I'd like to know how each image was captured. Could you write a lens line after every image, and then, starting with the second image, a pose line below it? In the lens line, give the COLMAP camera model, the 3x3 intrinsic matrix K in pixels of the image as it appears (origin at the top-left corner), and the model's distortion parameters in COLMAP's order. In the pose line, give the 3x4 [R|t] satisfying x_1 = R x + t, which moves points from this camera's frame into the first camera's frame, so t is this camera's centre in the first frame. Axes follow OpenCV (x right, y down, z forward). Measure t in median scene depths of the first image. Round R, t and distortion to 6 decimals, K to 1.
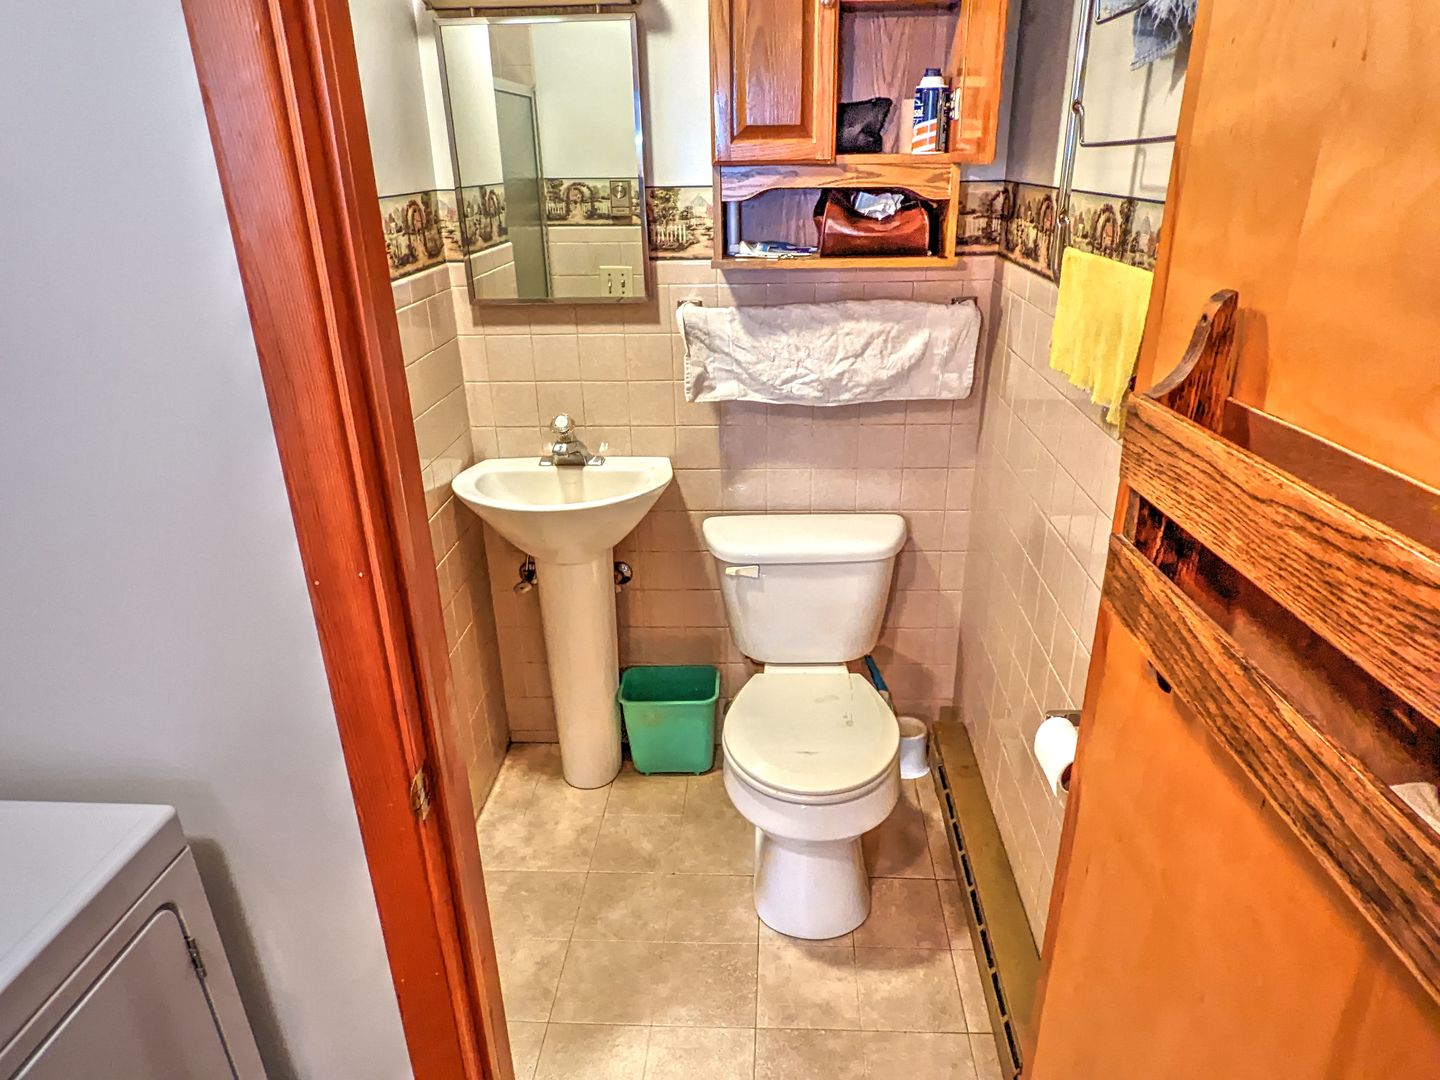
lens RADIAL K [[924.2, 0, 733.8], [0, 924.2, 547.6], [0, 0, 1]] dist [0.003655, -0.001887]
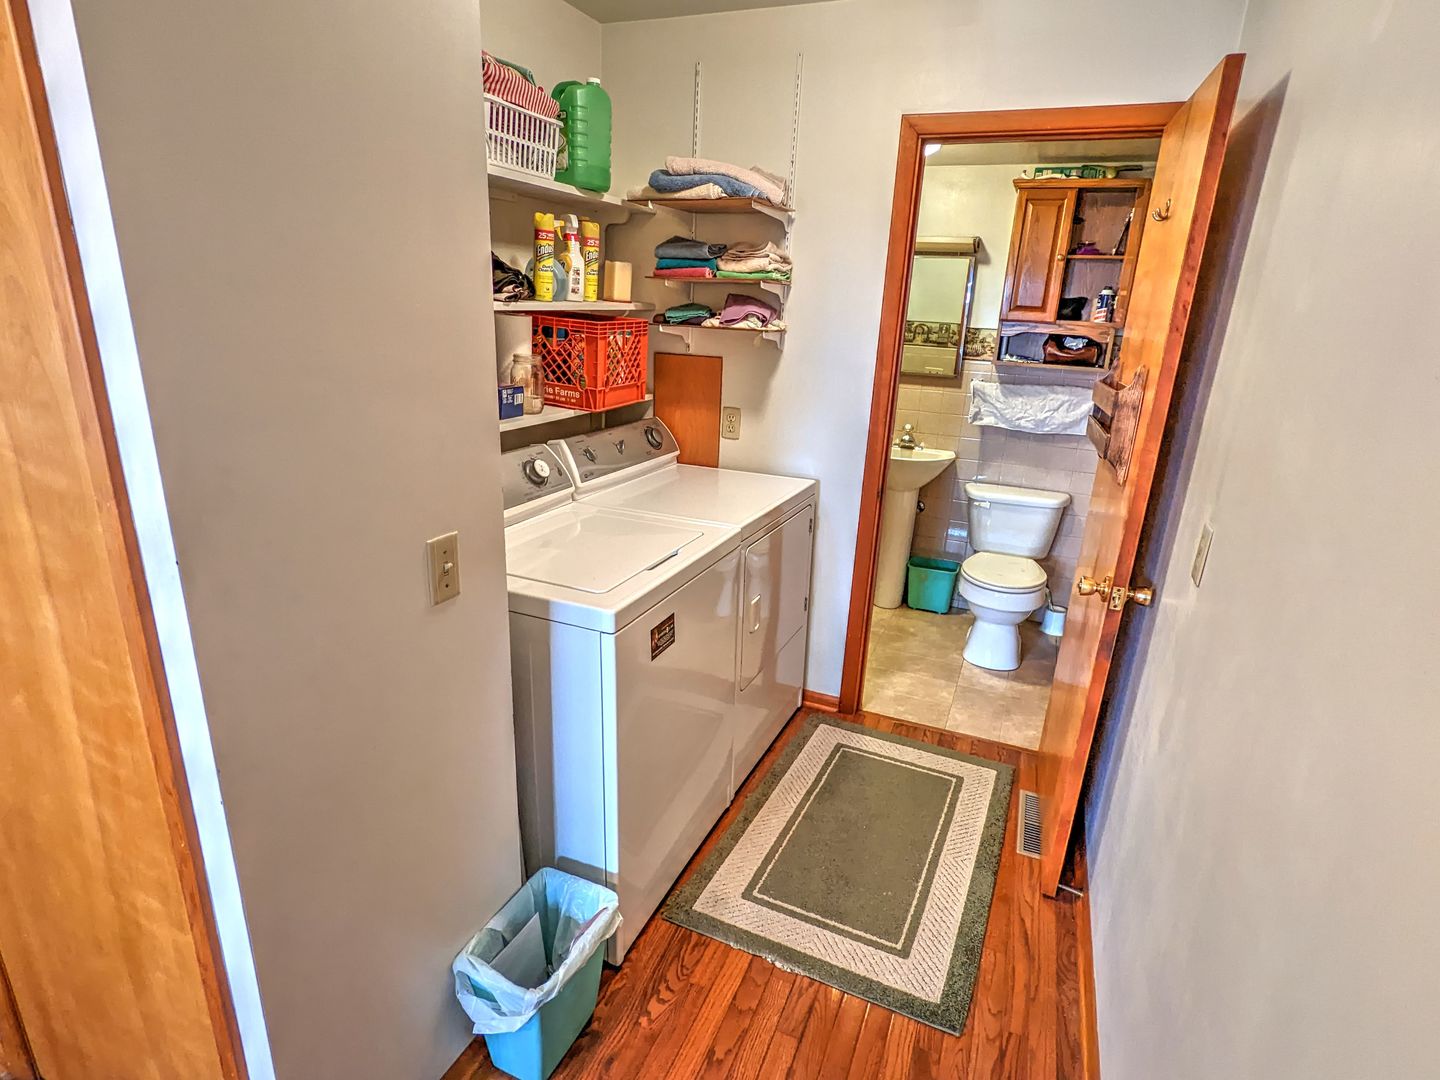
lens RADIAL K [[760.2, 0, 723.2], [0, 760.2, 537.2], [0, 0, 1]] dist [-0.000096, -0.000161]
pose [[0.937175, 0.158831, -0.310605, 0.006536], [-0.189372, 0.979366, -0.070578, 0.344826], [0.292986, 0.124964, 0.947915, -0.845483]]
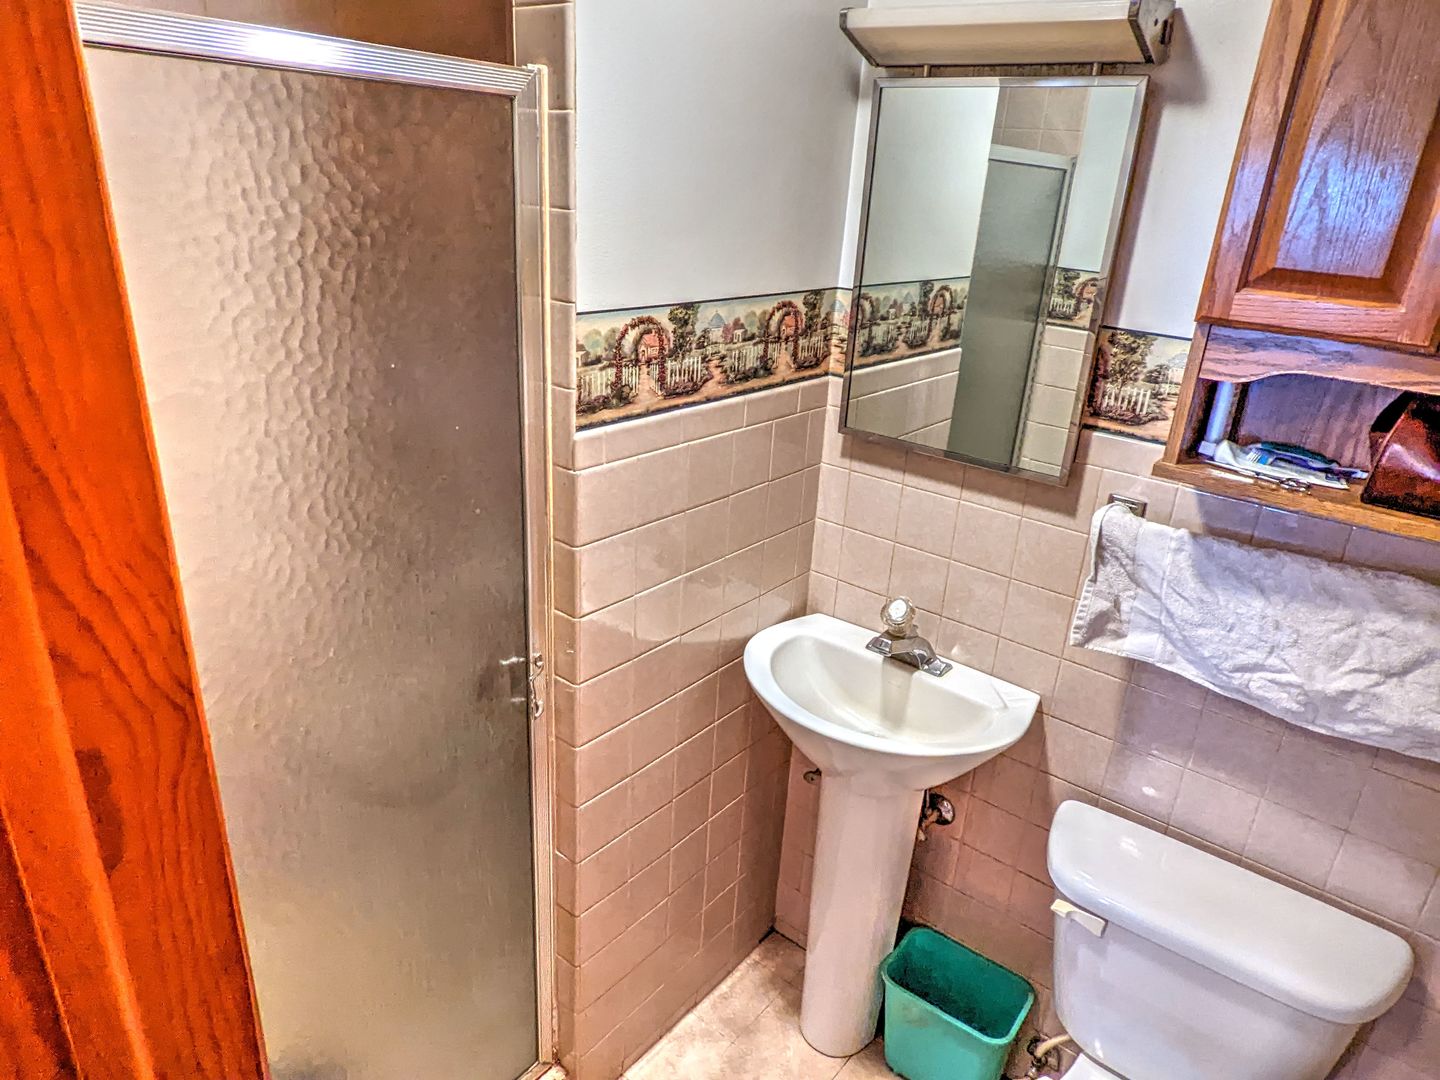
lens RADIAL K [[924.2, 0, 733.8], [0, 924.2, 547.6], [0, 0, 1]] dist [0.003655, -0.001887]
pose [[0.807517, 0.282593, -0.517743, 0.079127], [-0.301133, 0.952266, 0.050090, -0.185227], [0.507184, 0.115461, 0.854069, 0.300035]]
